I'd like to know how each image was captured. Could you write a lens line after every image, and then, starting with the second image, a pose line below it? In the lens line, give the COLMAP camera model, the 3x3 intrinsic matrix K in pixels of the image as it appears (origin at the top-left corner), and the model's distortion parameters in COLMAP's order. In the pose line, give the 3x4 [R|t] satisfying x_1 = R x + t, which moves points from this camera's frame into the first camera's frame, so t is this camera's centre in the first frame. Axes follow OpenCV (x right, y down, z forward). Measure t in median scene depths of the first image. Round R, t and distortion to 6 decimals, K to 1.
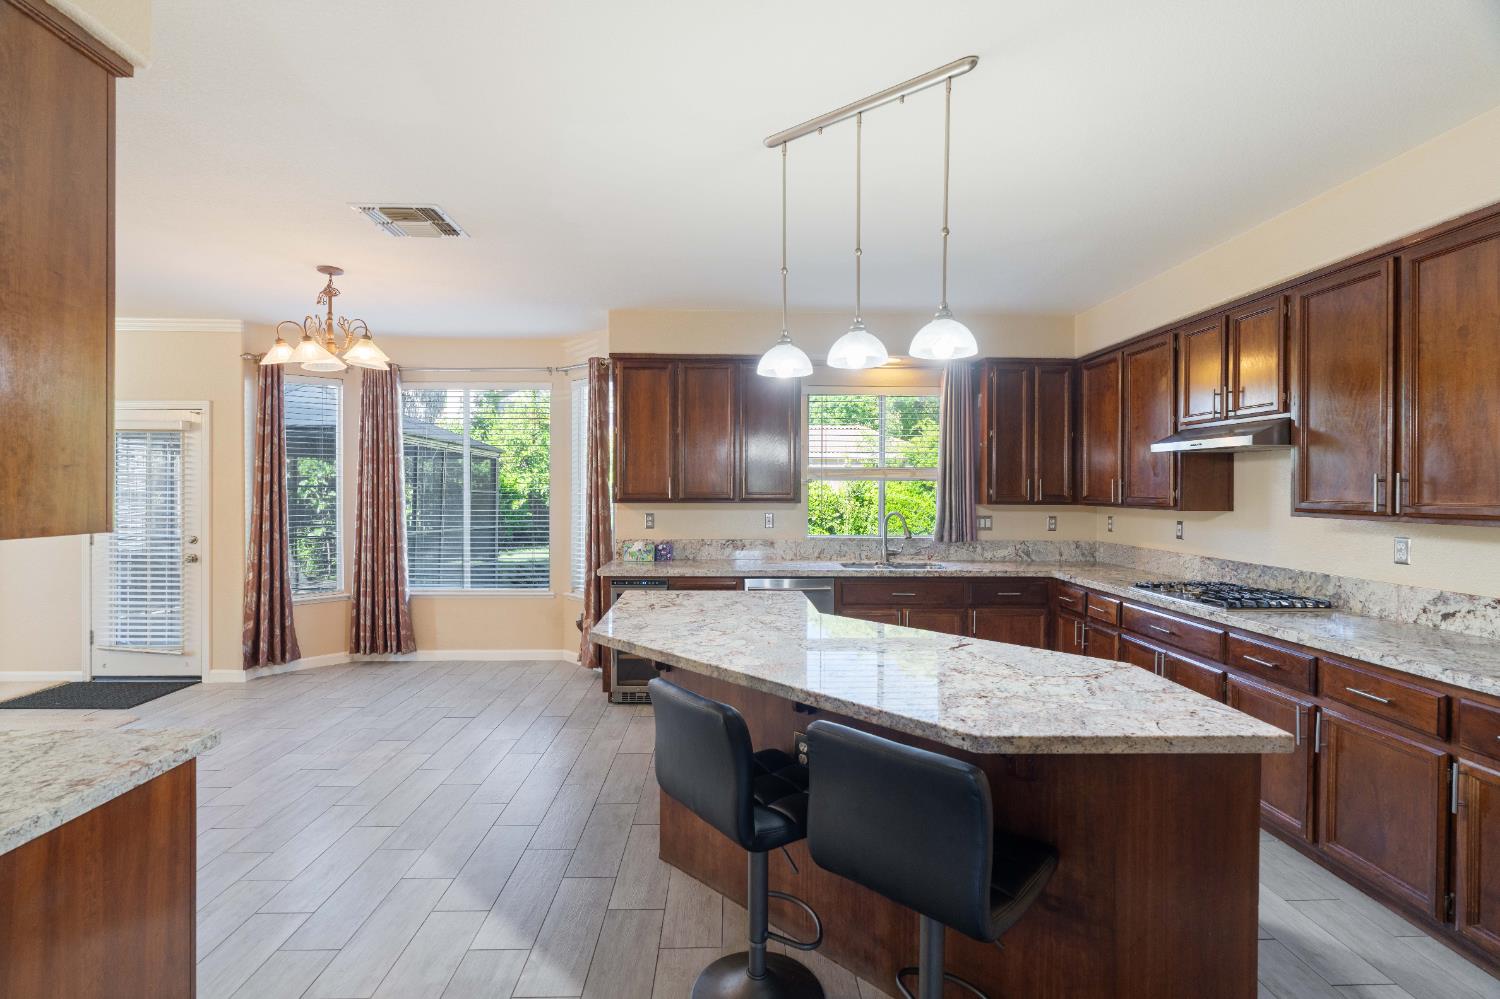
lens RADIAL K [[676.7, 0, 746.1], [0, 676.7, 498.4], [0, 0, 1]] dist [-0.002367, 0.000298]
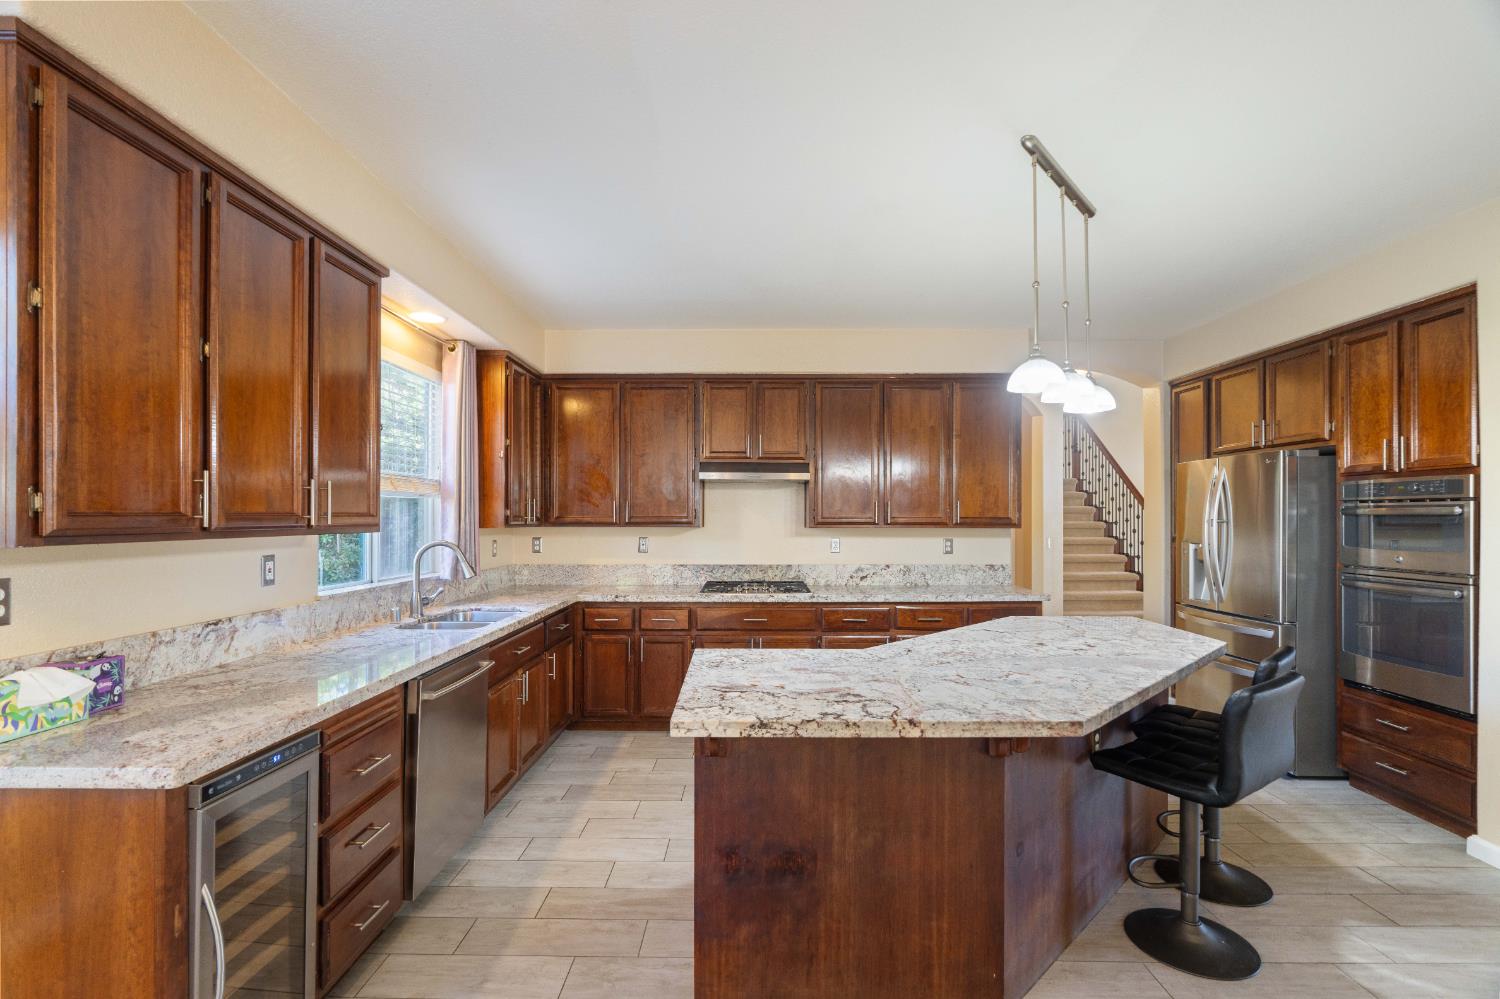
lens RADIAL K [[678.0, 0, 747.7], [0, 678.0, 515.0], [0, 0, 1]] dist [-0.015597, 0.007286]
pose [[0.040864, 0.000356, 0.999165, -0.609609], [0.013562, 0.999908, -0.000911, -0.002075], [-0.999073, 0.013588, 0.040855, 0.887736]]
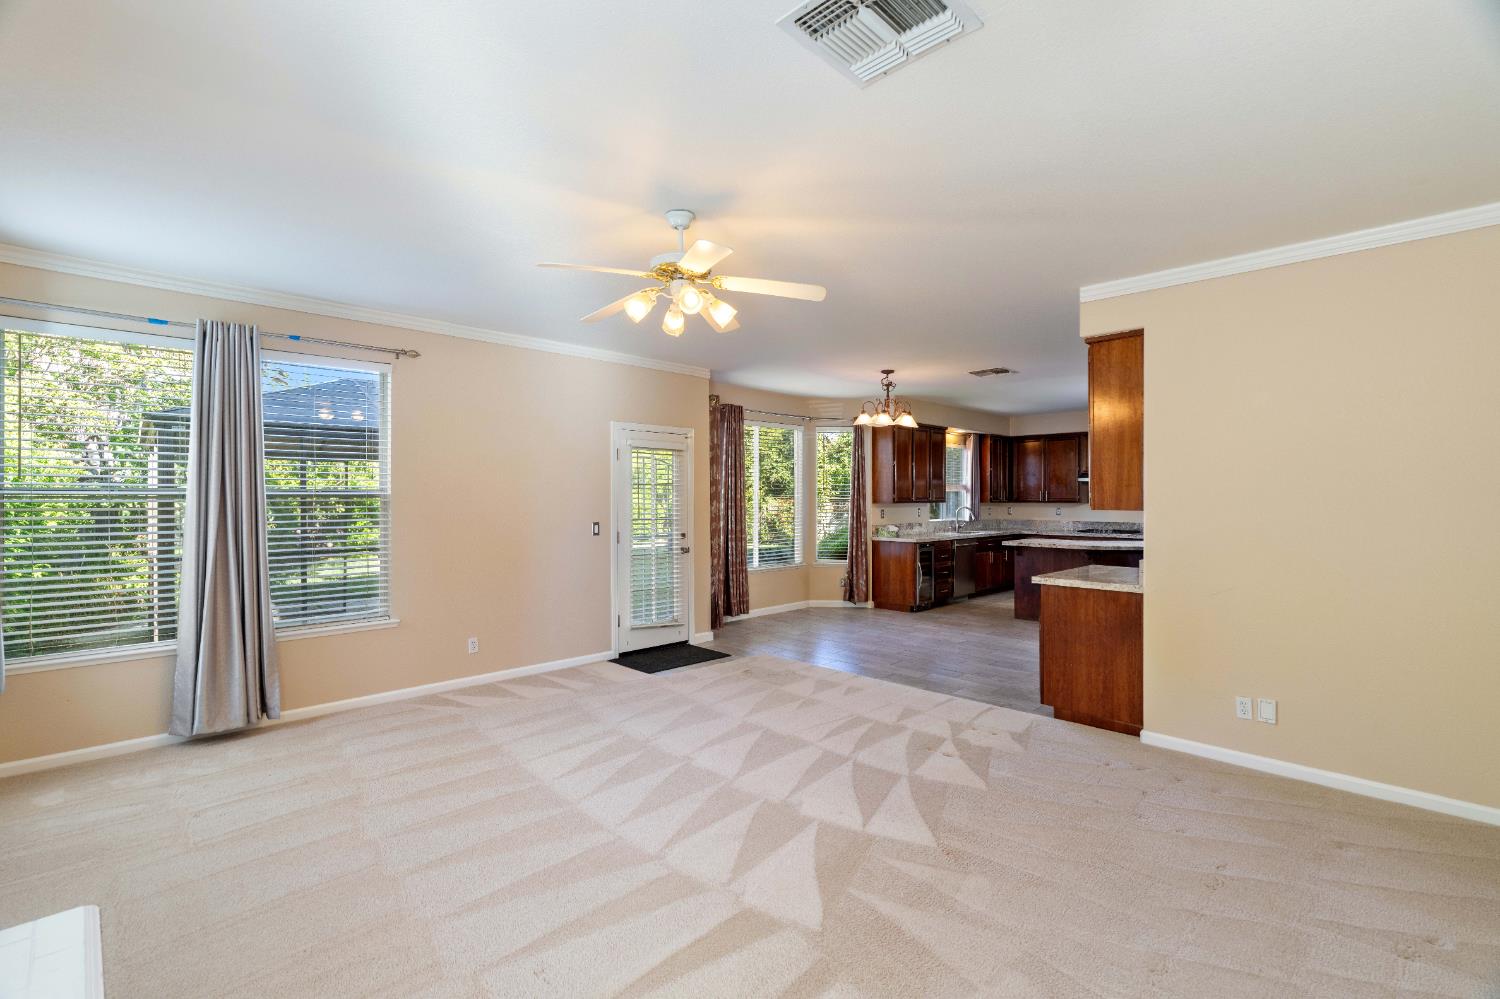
lens RADIAL K [[676.7, 0, 746.1], [0, 676.7, 498.4], [0, 0, 1]] dist [-0.002367, 0.000298]
pose [[0.729724, -0.003349, 0.683734, -2.206266], [0.010173, 0.999930, -0.005960, 0.000934], [-0.683666, 0.011305, 0.729707, -0.040877]]
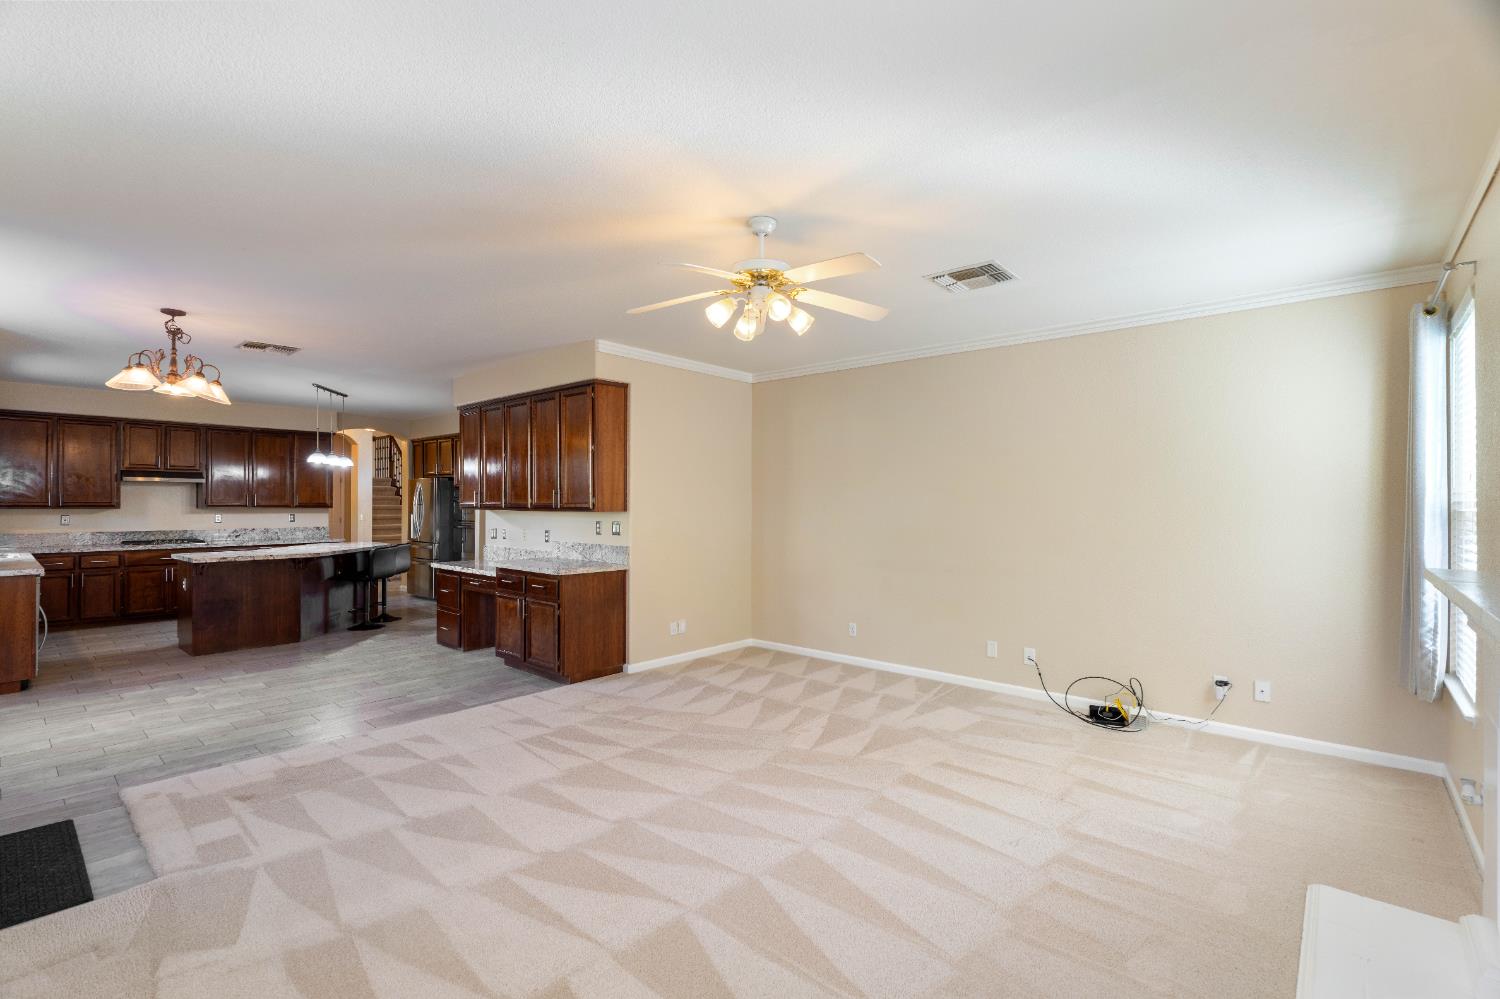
lens RADIAL K [[676.7, 0, 746.1], [0, 676.7, 498.4], [0, 0, 1]] dist [-0.002367, 0.000298]
pose [[-0.728970, -0.000458, 0.684545, -2.257322], [0.004818, 0.999972, 0.005800, -0.016043], [-0.684528, 0.007526, -0.728947, 1.234214]]
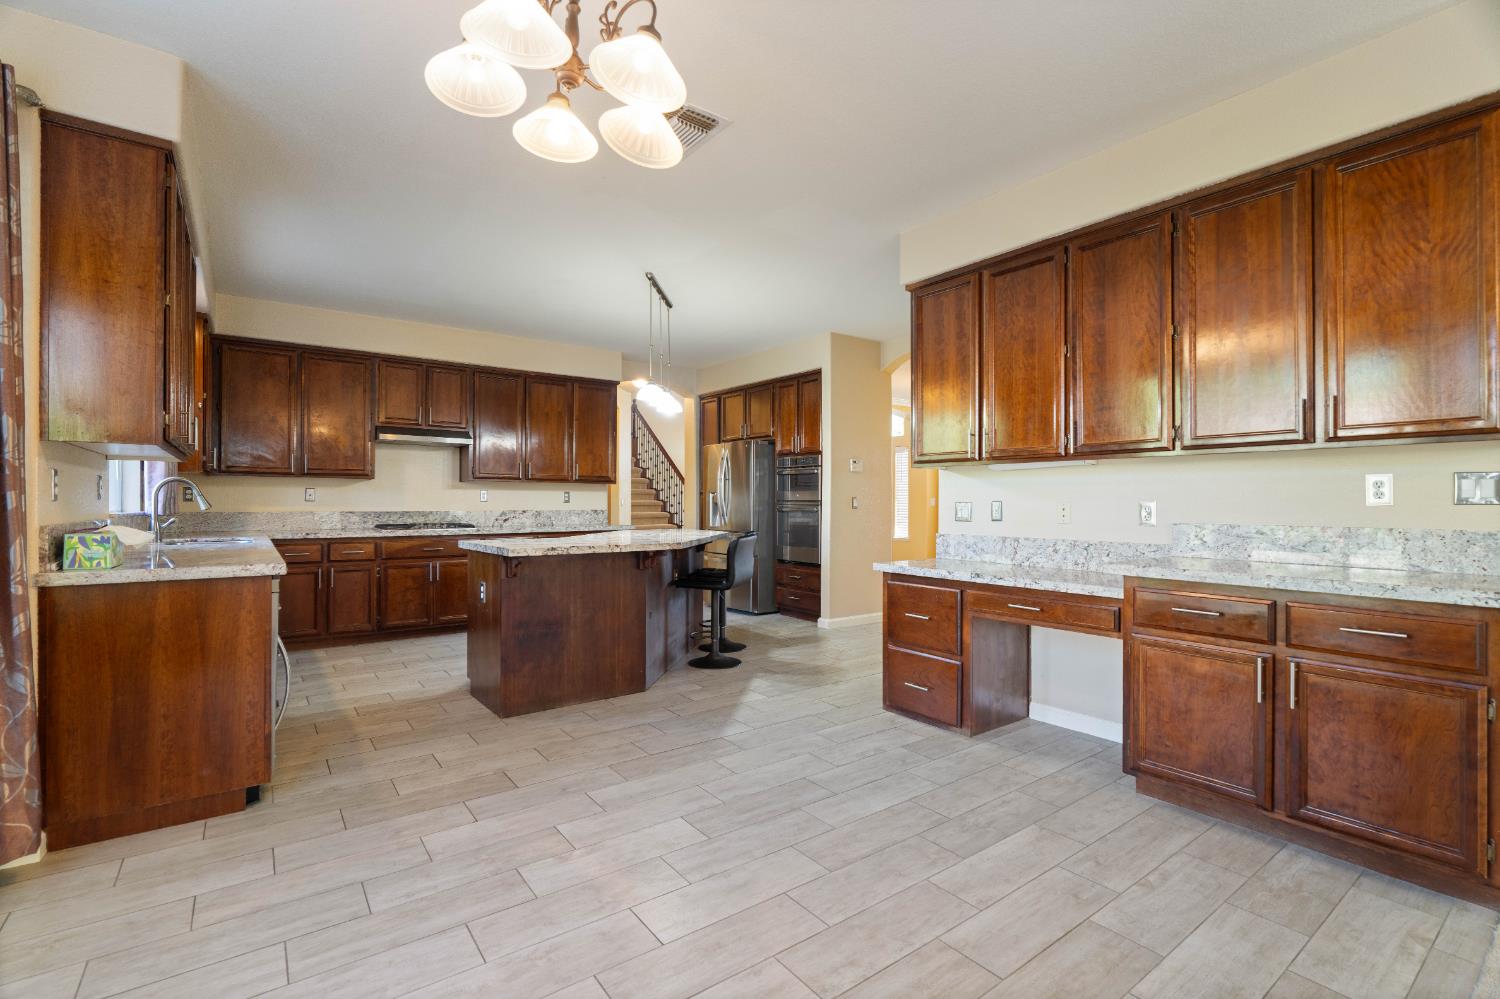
lens RADIAL K [[676.7, 0, 746.1], [0, 676.7, 498.4], [0, 0, 1]] dist [-0.002367, 0.000298]
pose [[-0.571247, 0.000303, 0.820778, -1.100649], [0.007624, 0.999959, 0.004937, 0.062504], [-0.820743, 0.009078, -0.571226, 1.218612]]
